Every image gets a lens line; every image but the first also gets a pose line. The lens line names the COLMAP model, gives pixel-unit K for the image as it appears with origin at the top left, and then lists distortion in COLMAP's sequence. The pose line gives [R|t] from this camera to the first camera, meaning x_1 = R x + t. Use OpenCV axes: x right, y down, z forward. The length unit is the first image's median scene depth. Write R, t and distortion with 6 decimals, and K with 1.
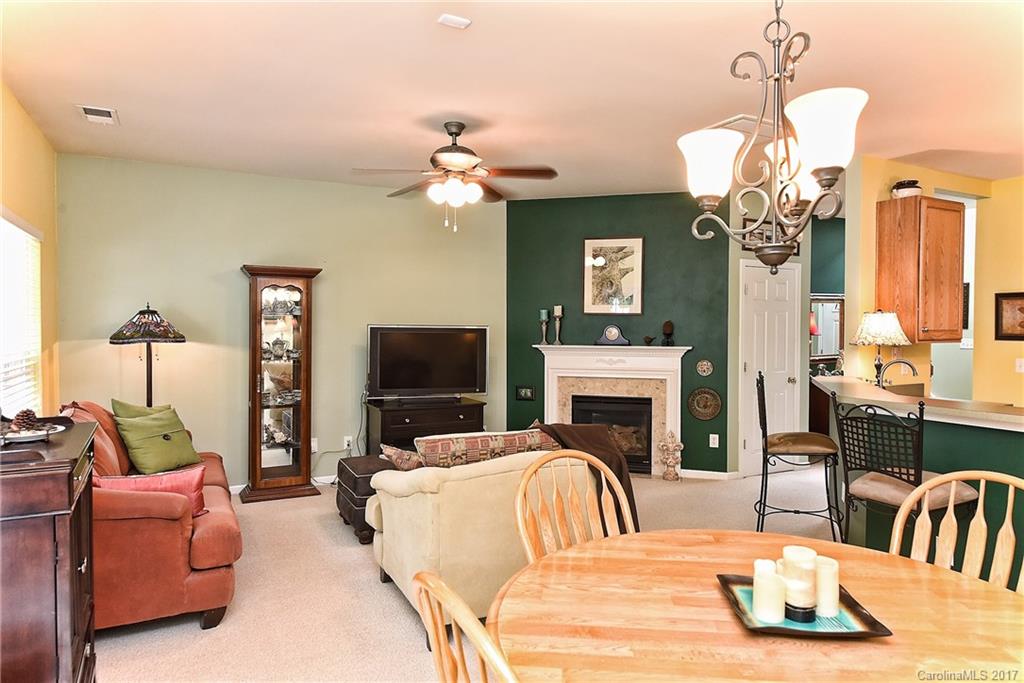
lens RADIAL K [[623.9, 0, 532.1], [0, 623.9, 342.3], [0, 0, 1]] dist [-0.009194, 0.007414]
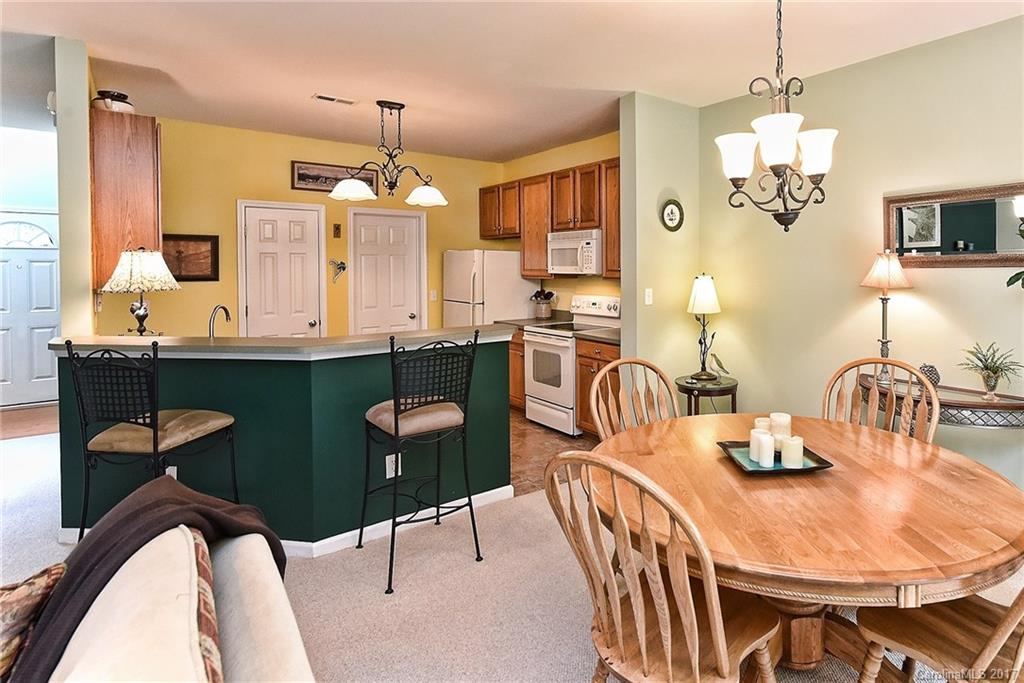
lens RADIAL K [[557.1, 0, 616.7], [0, 557.1, 275.5], [0, 0, 1]] dist [0.001672, -0.002403]
pose [[-0.214296, -0.017277, 0.976616, -0.239544], [0.027708, 0.999334, 0.023758, -0.013634], [-0.976376, 0.032151, -0.213675, 0.457839]]
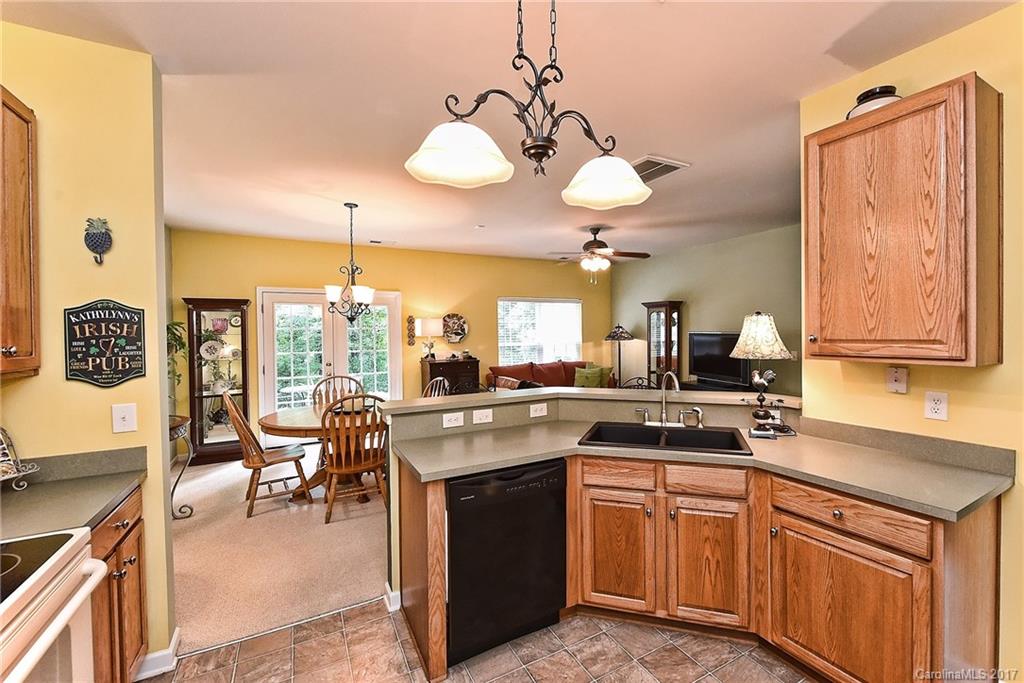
lens RADIAL K [[433.3, 0, 540.6], [0, 433.3, 337.9], [0, 0, 1]] dist [-0.000319, -0.001196]
pose [[0.021118, 0.011217, -0.999714, 0.888077], [-0.014318, 0.999838, 0.010916, -0.018480], [0.999674, 0.014084, 0.021275, 0.593774]]
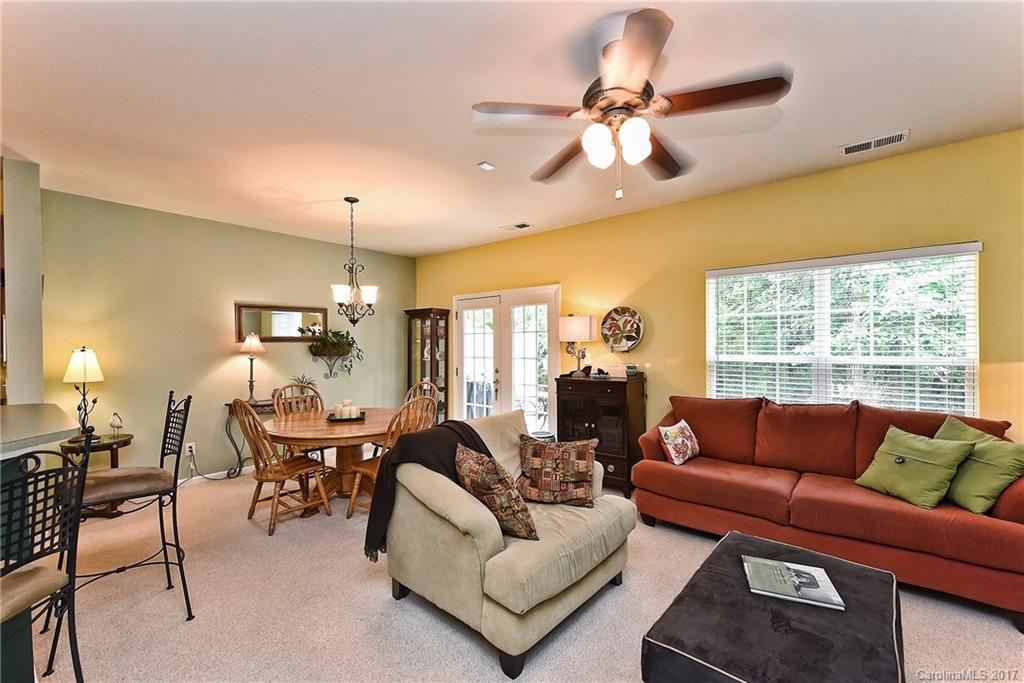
lens RADIAL K [[433.3, 0, 511.9], [0, 433.3, 347.4], [0, 0, 1]] dist [-0.000319, -0.001196]
pose [[-0.929642, 0.004719, -0.368435, 0.116905], [-0.006652, 0.999540, 0.029585, -0.018537], [0.368405, 0.029954, -0.929183, 1.051379]]
